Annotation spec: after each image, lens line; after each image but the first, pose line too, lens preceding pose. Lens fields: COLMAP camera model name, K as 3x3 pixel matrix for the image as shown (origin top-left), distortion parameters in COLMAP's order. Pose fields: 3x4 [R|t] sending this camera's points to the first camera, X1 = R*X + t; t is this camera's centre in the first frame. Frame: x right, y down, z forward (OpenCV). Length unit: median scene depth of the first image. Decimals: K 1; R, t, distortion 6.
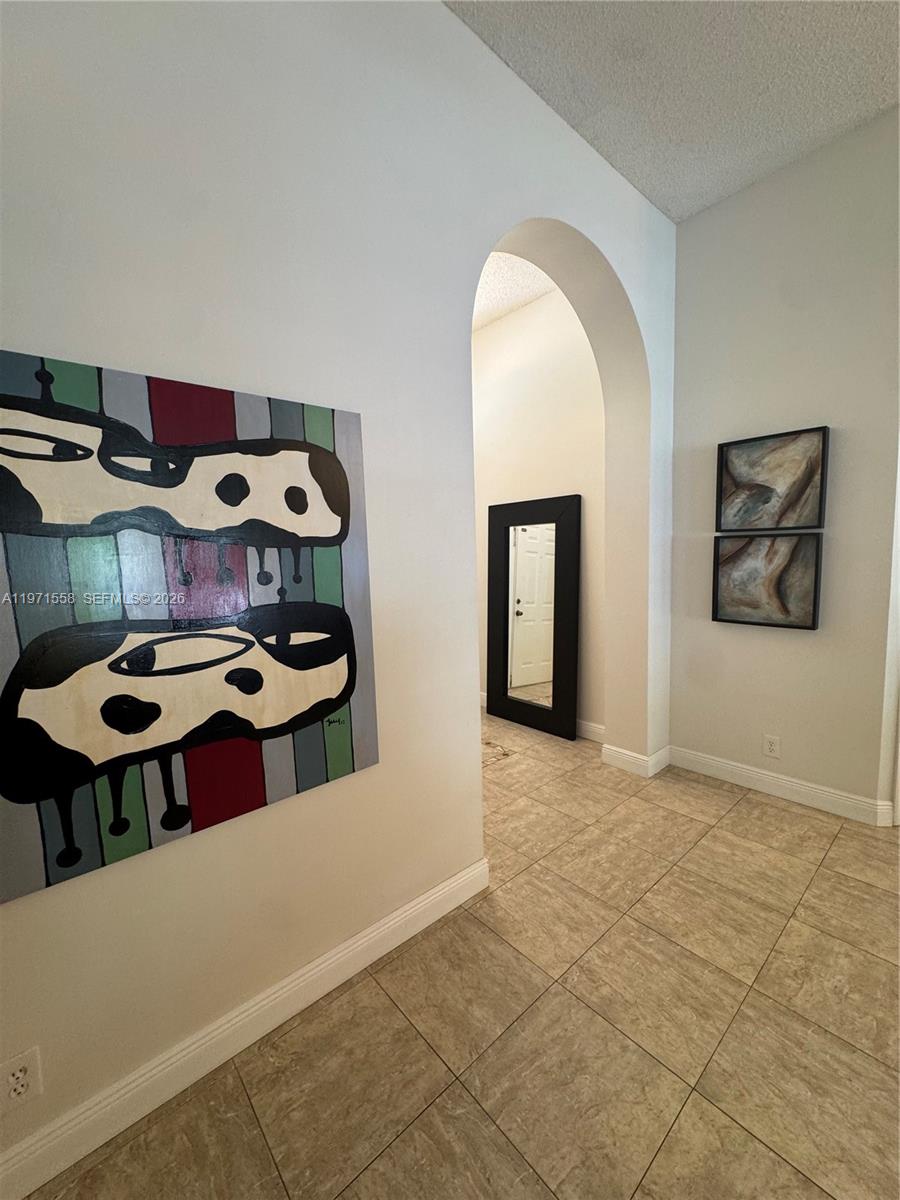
lens RADIAL K [[480.4, 0, 449.5], [0, 480.4, 601.8], [0, 0, 1]] dist [-0.001255, -0.000371]
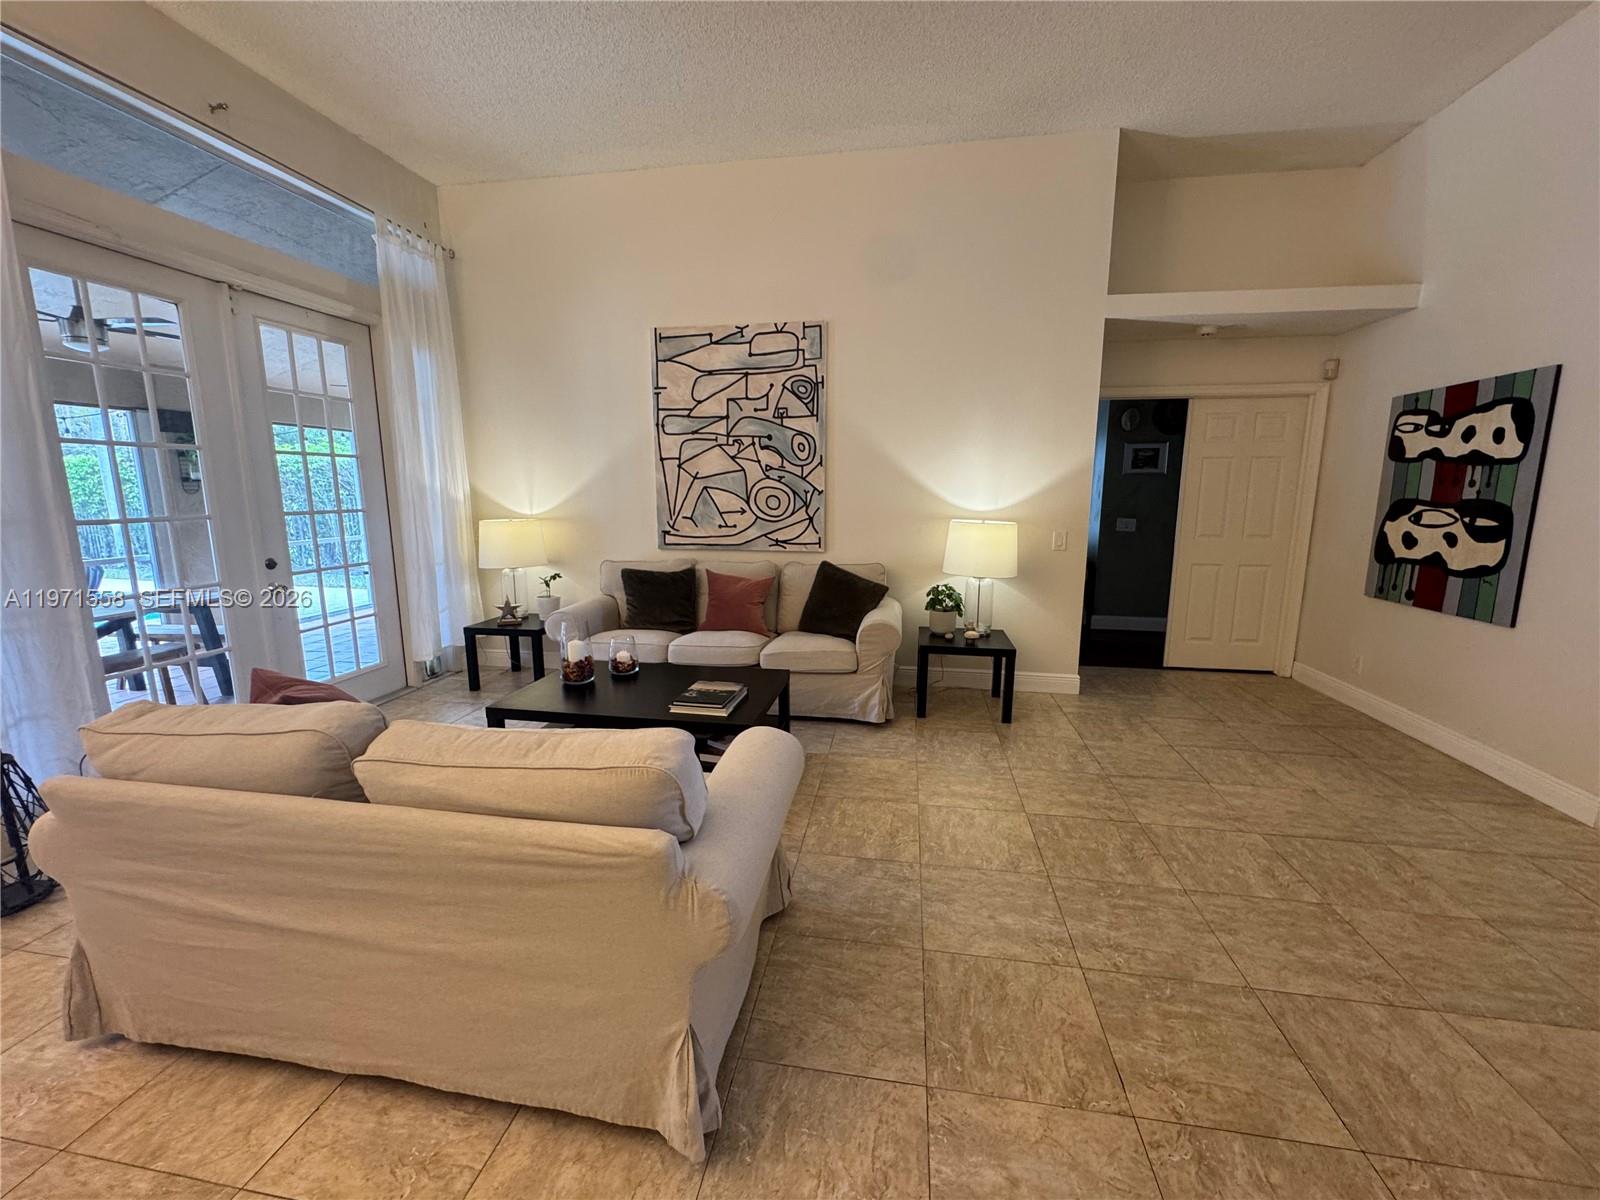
lens RADIAL K [[640.5, 0, 797.1], [0, 640.5, 594.7], [0, 0, 1]] dist [-0.001255, -0.000371]
pose [[-0.774112, 0.136029, -0.618260, 2.983648], [-0.037952, 0.964911, 0.259818, -0.168789], [0.631909, 0.224593, -0.741787, 1.256265]]
